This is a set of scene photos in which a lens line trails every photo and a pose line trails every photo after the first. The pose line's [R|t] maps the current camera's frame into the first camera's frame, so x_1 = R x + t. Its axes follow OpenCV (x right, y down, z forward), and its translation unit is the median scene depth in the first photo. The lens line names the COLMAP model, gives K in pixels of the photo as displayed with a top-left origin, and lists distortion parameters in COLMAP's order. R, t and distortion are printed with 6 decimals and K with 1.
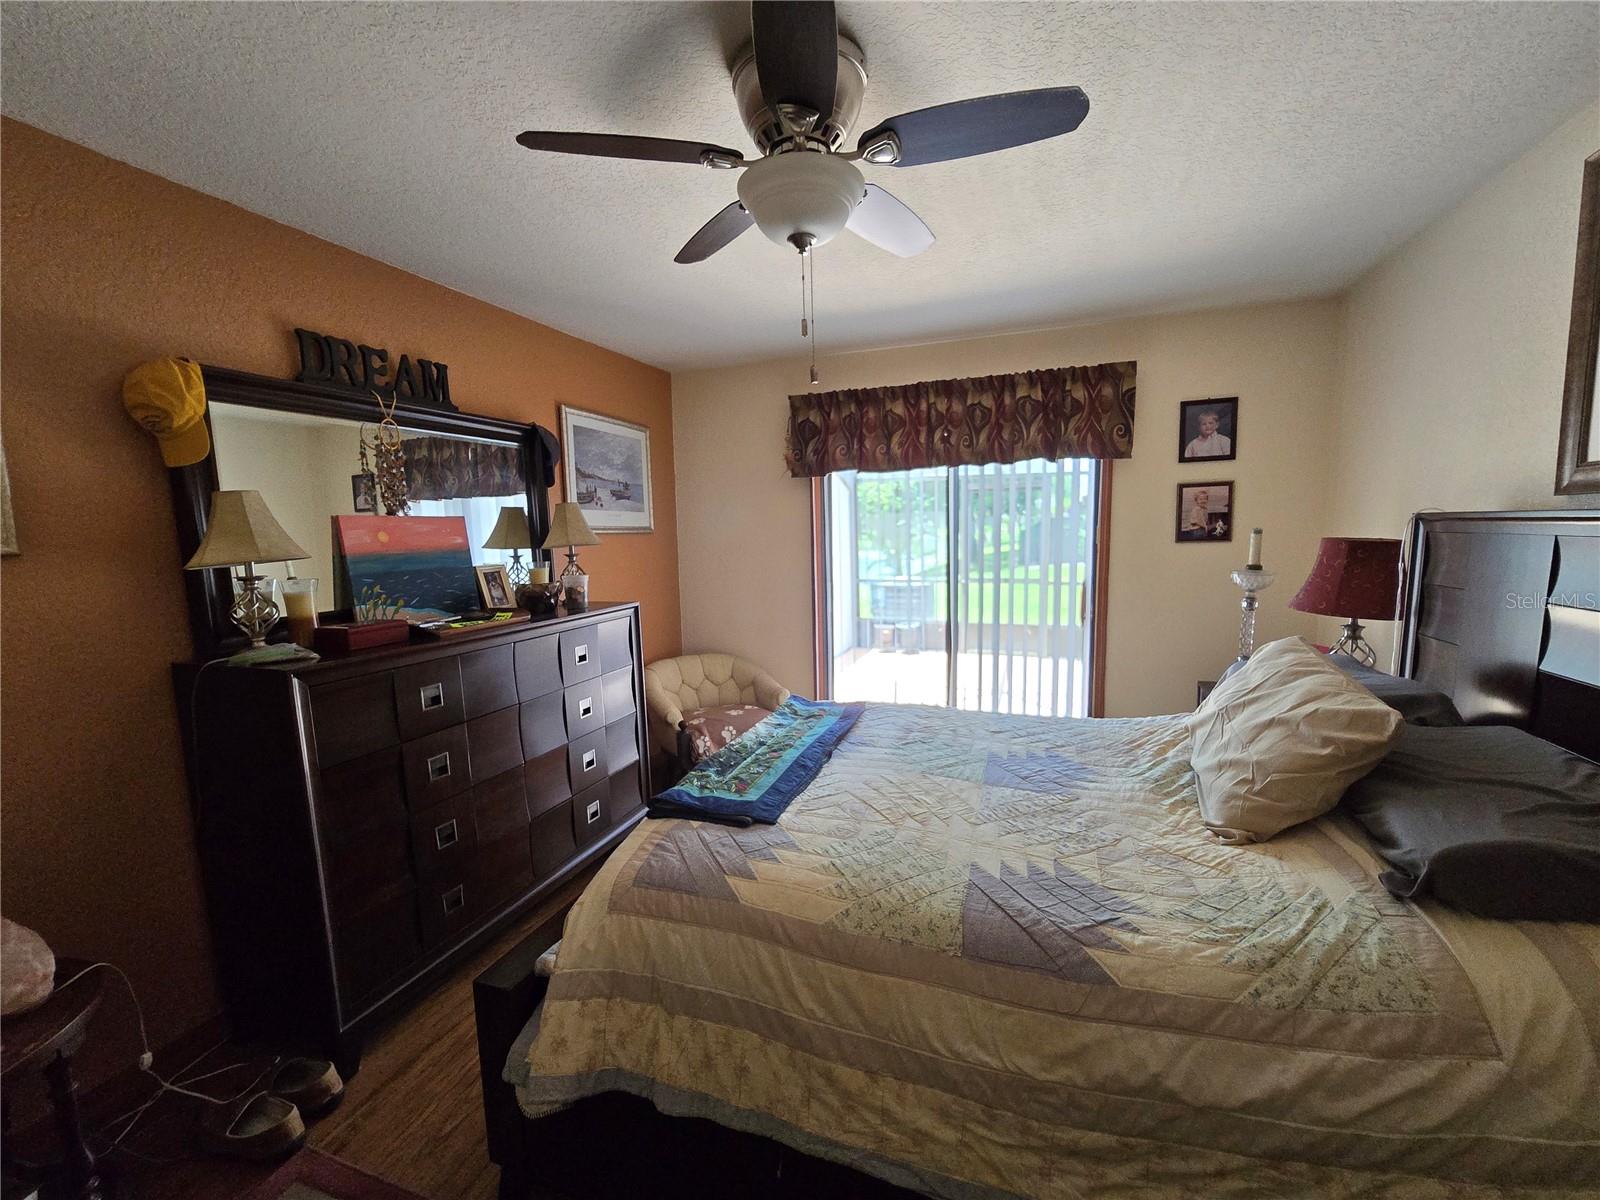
lens RADIAL K [[654.8, 0, 802.7], [0, 654.8, 599.1], [0, 0, 1]] dist [0.000166, 0.000250]
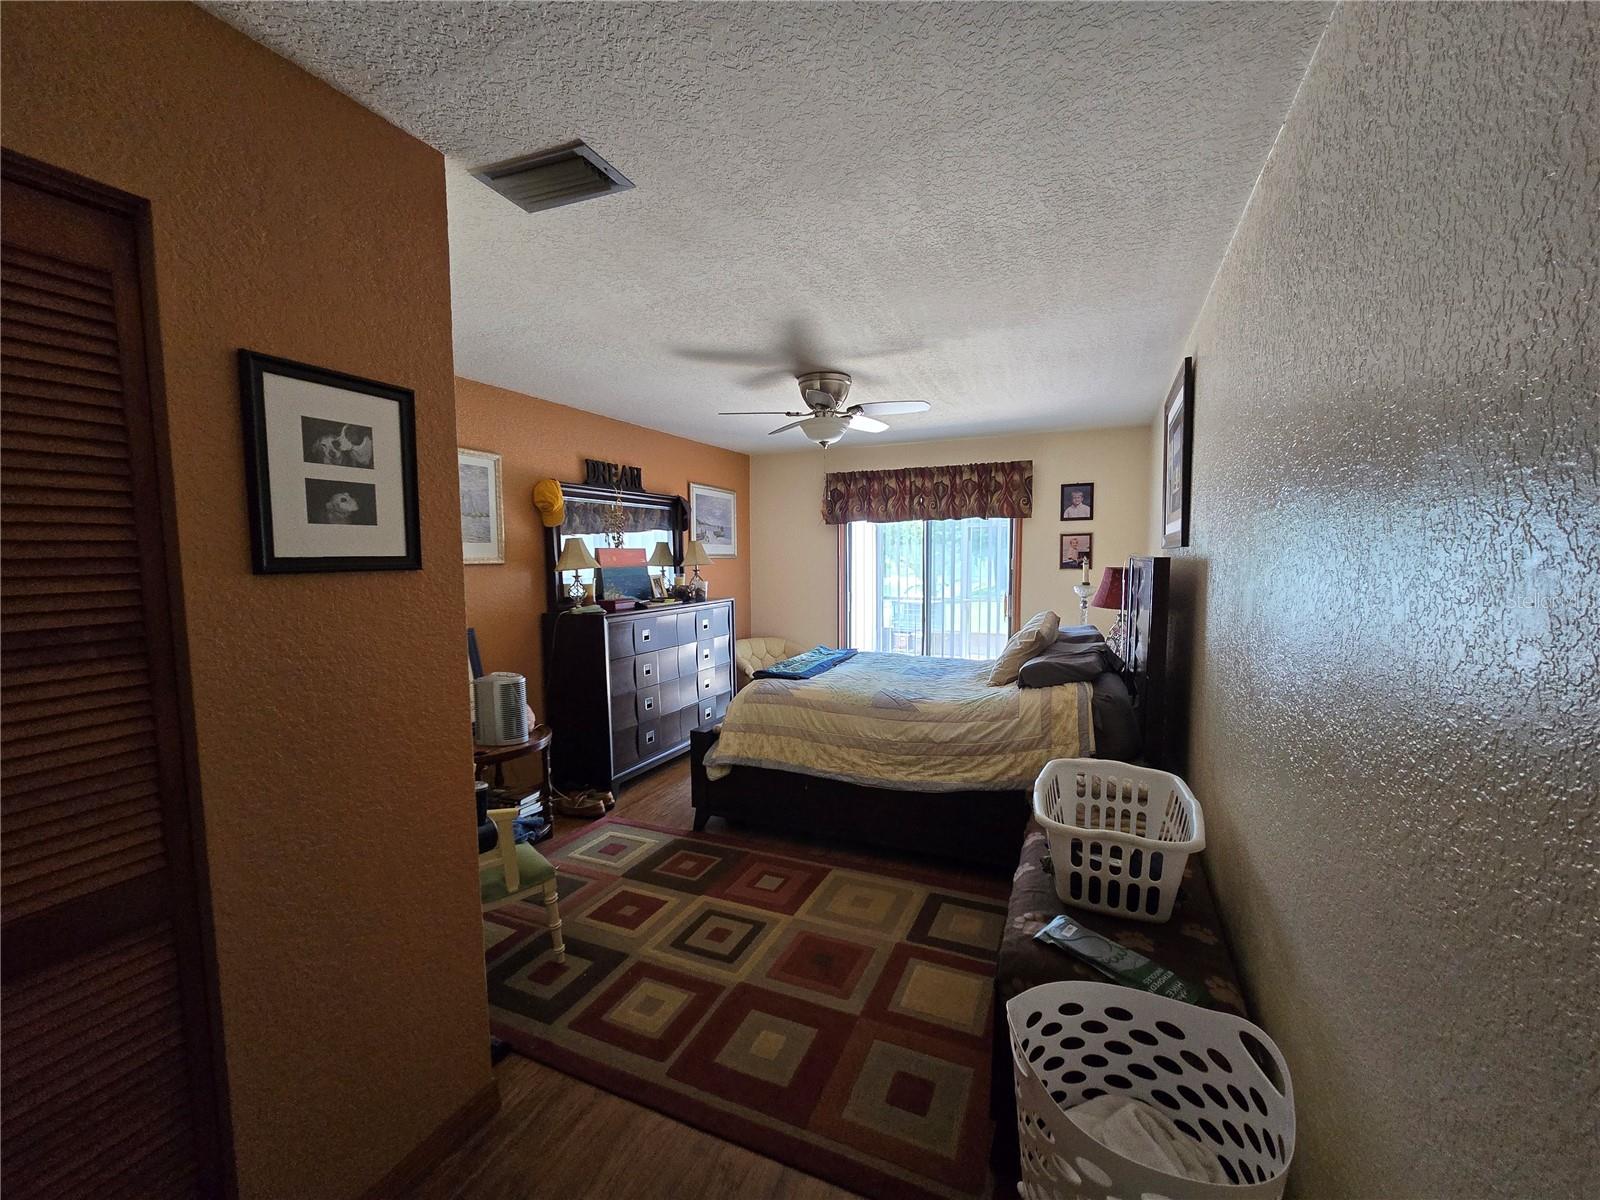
lens RADIAL K [[654.8, 0, 805.5], [0, 654.8, 602.2], [0, 0, 1]] dist [0.000166, 0.000250]
pose [[0.997856, 0.020756, -0.062073, 0.043783], [-0.022872, 0.999175, -0.033570, 0.065612], [0.061325, 0.034918, 0.997507, -0.680421]]
